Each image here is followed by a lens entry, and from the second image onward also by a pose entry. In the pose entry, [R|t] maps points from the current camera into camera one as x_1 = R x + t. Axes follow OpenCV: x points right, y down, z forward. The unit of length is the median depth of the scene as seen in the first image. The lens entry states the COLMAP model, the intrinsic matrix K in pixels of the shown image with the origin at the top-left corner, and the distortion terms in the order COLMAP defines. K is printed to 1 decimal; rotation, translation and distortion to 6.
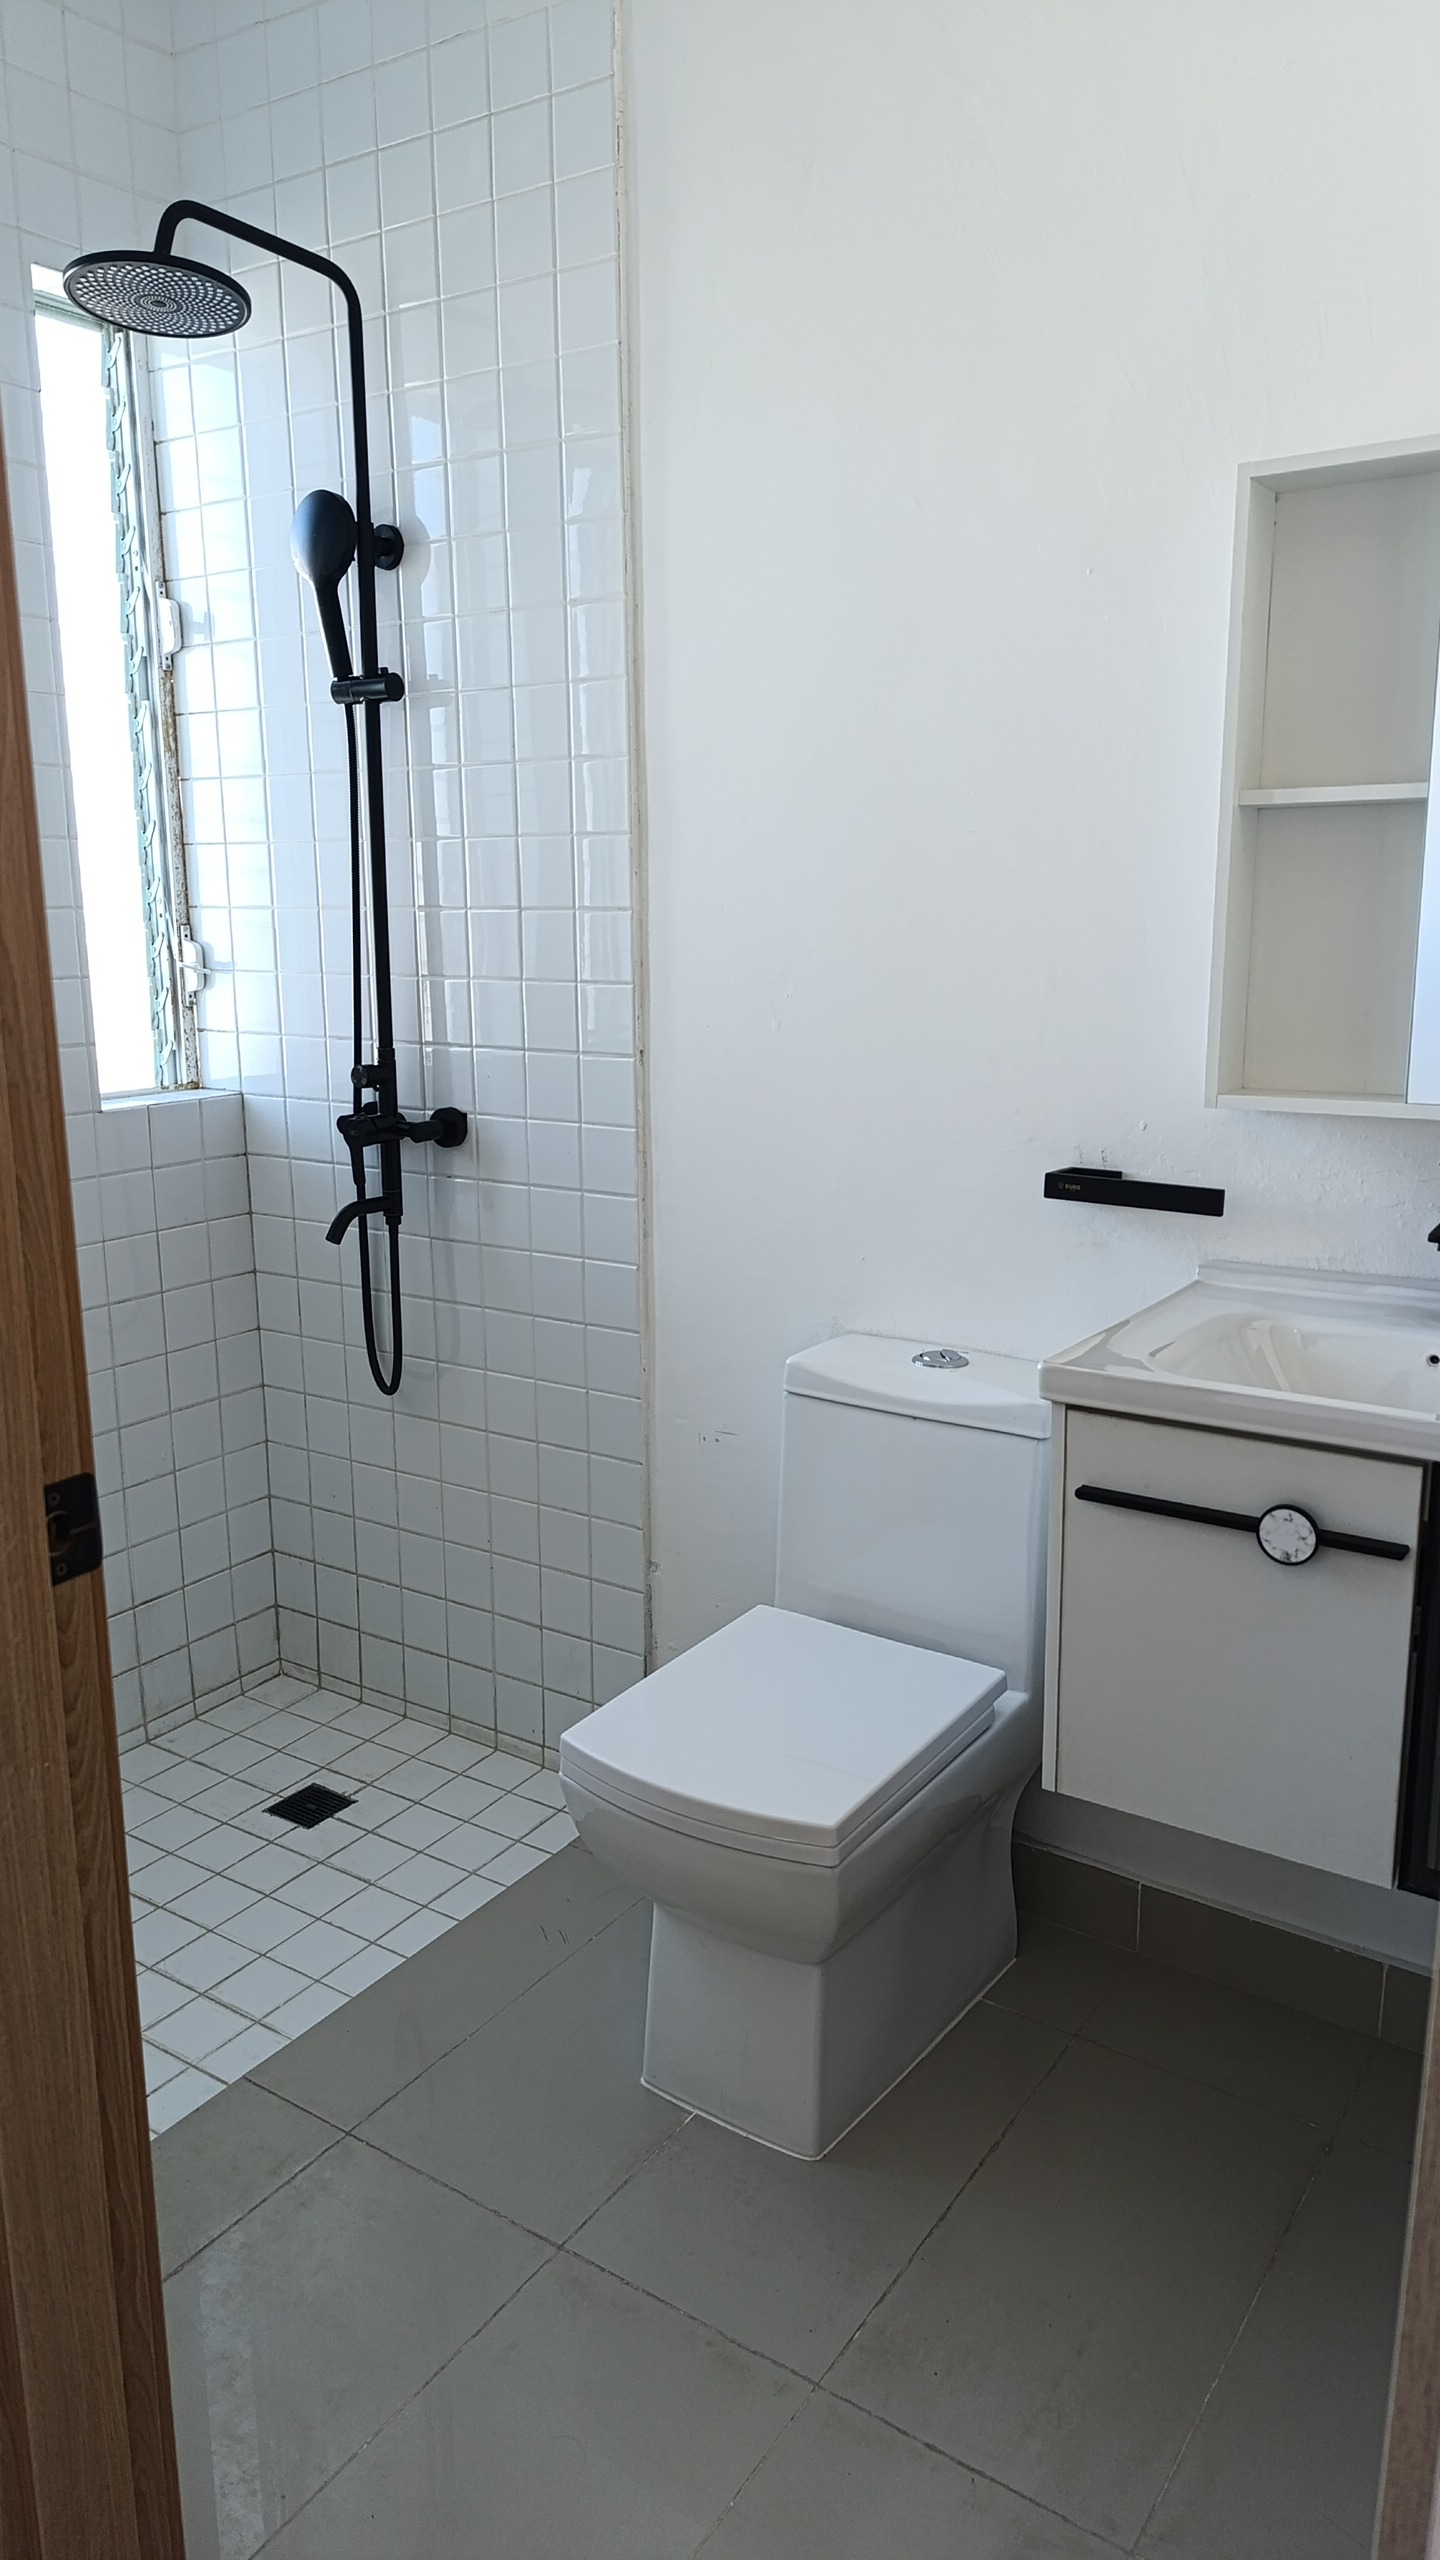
lens RADIAL K [[1770.0, 0, 725.6], [0, 1770.0, 1272.5], [0, 0, 1]] dist [0.011458, -0.025591]
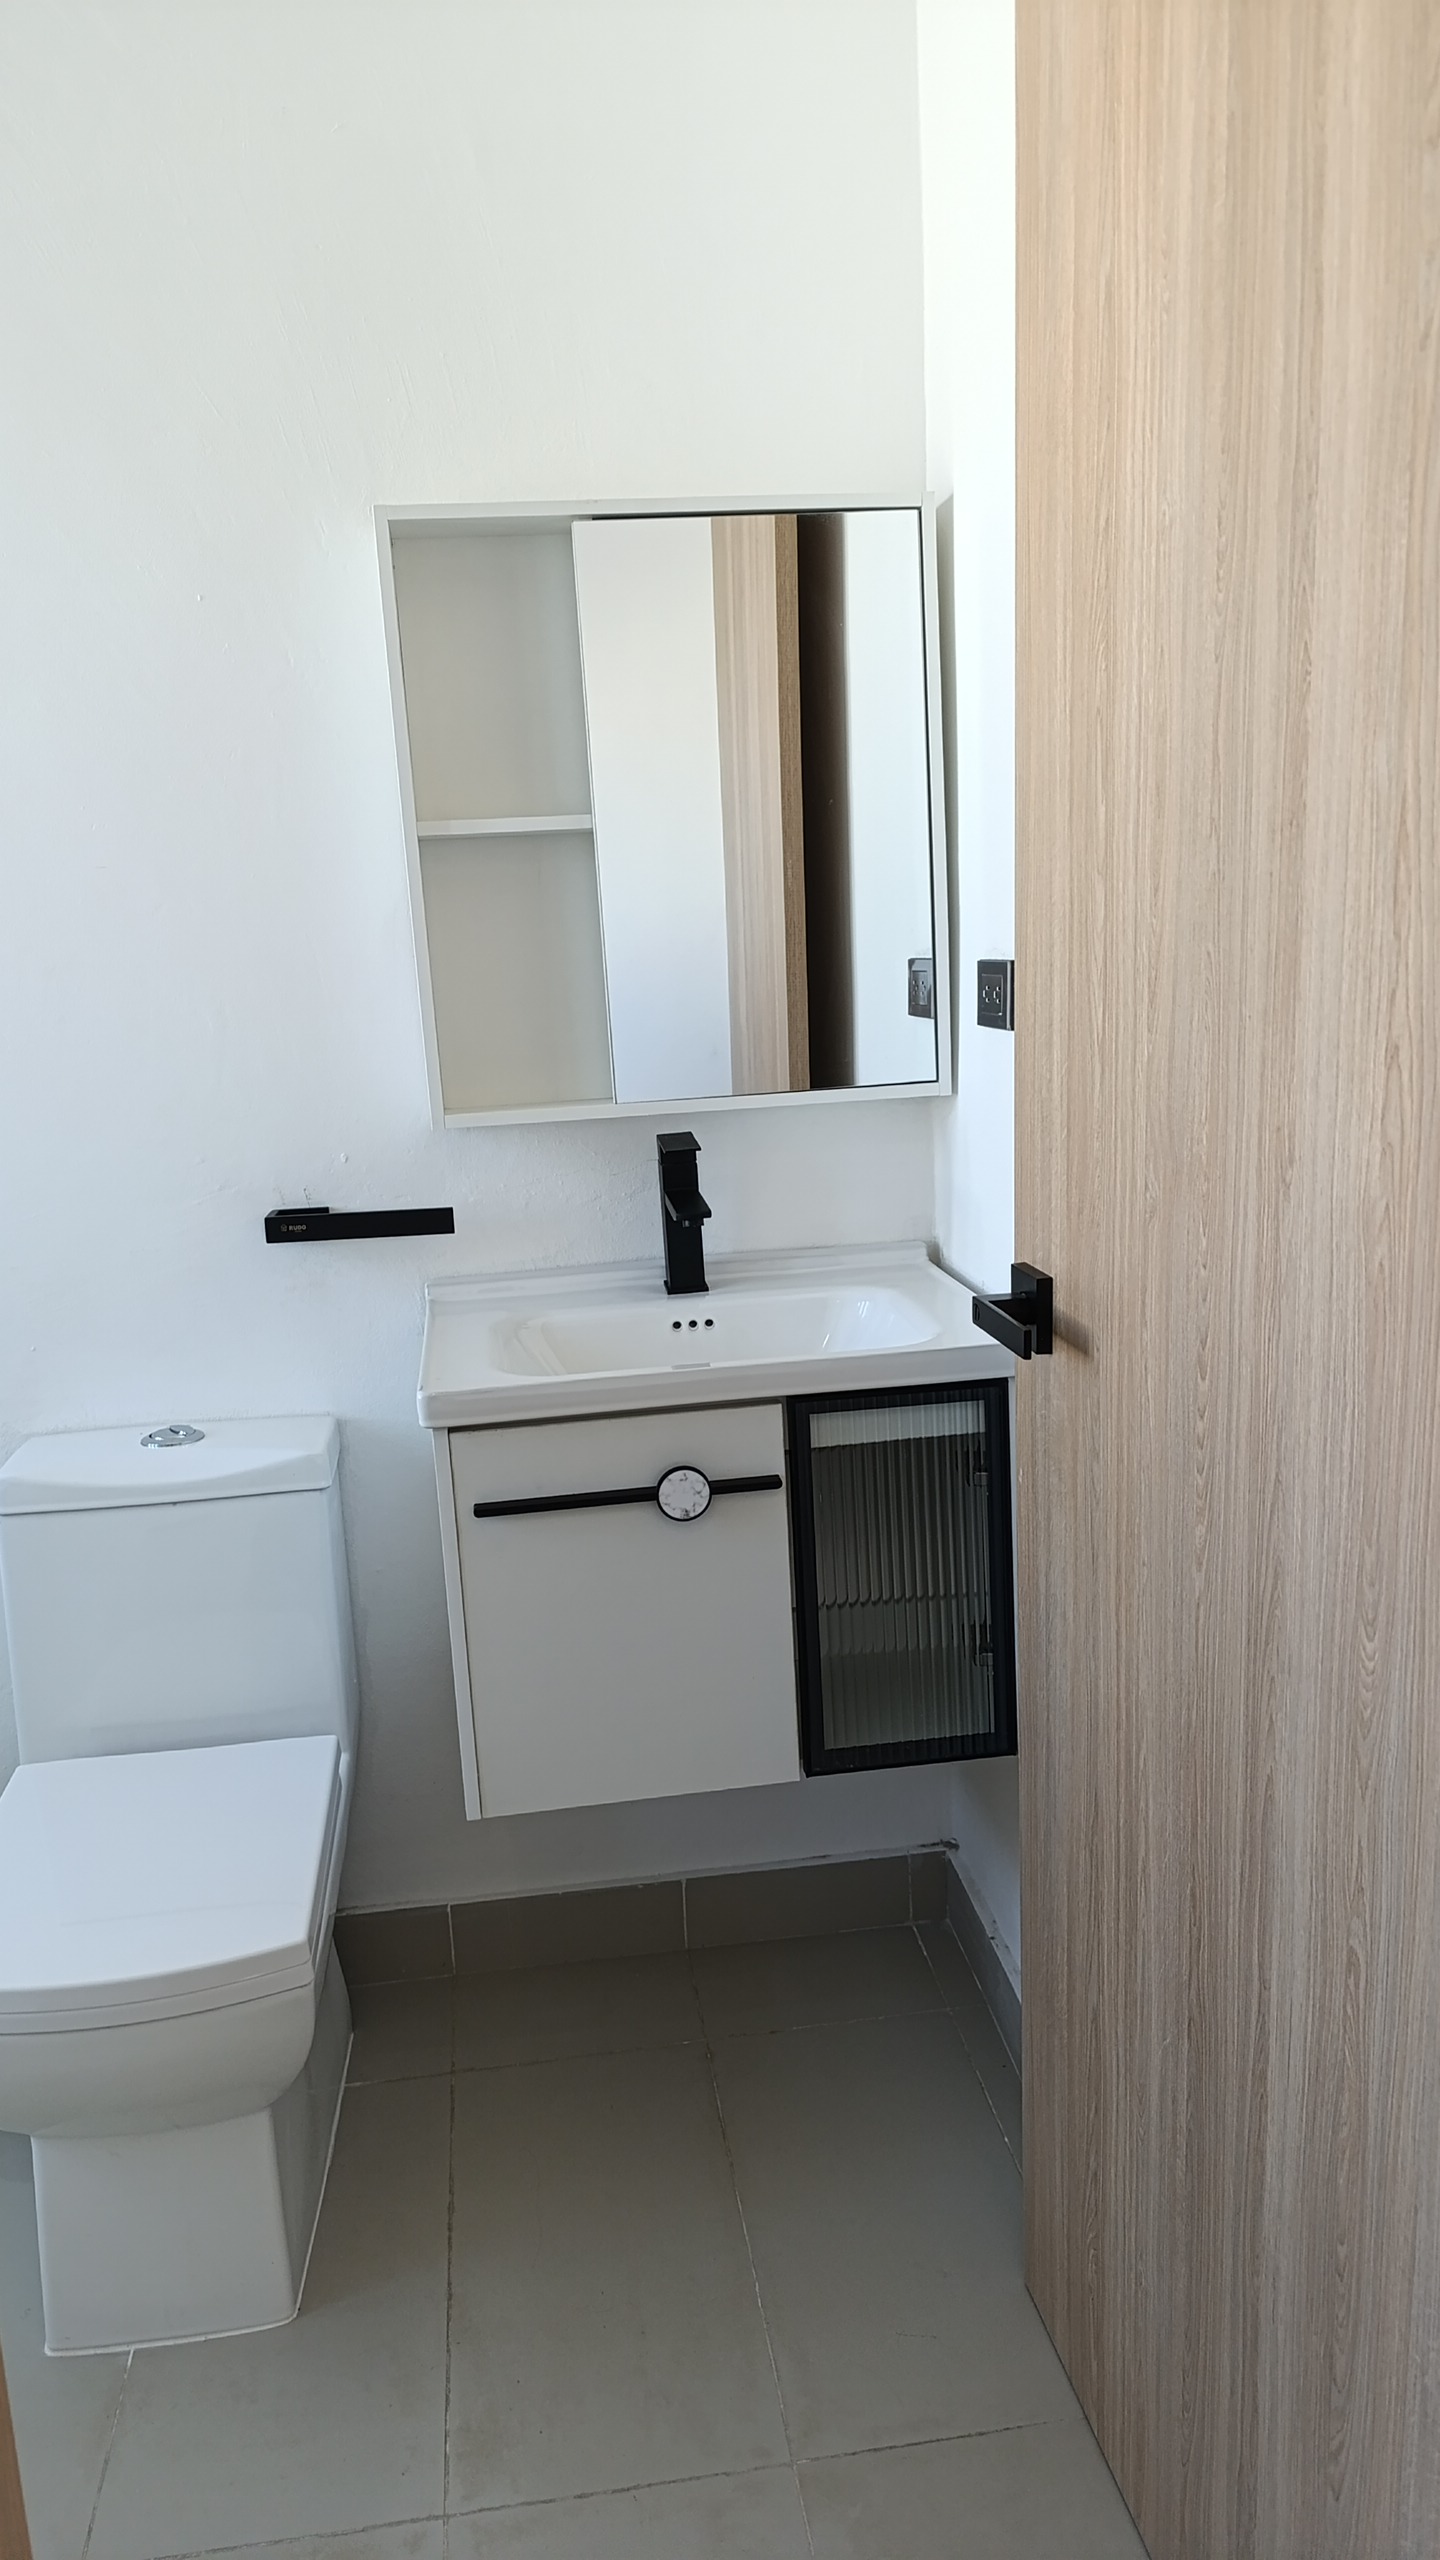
lens RADIAL K [[1770.0, 0, 719.6], [0, 1770.0, 1288.4], [0, 0, 1]] dist [0.011458, -0.025591]
pose [[0.727736, -0.161439, 0.666586, -0.320614], [0.182530, 0.982440, 0.038660, -0.012039], [-0.661122, 0.093538, 0.744425, 0.140918]]
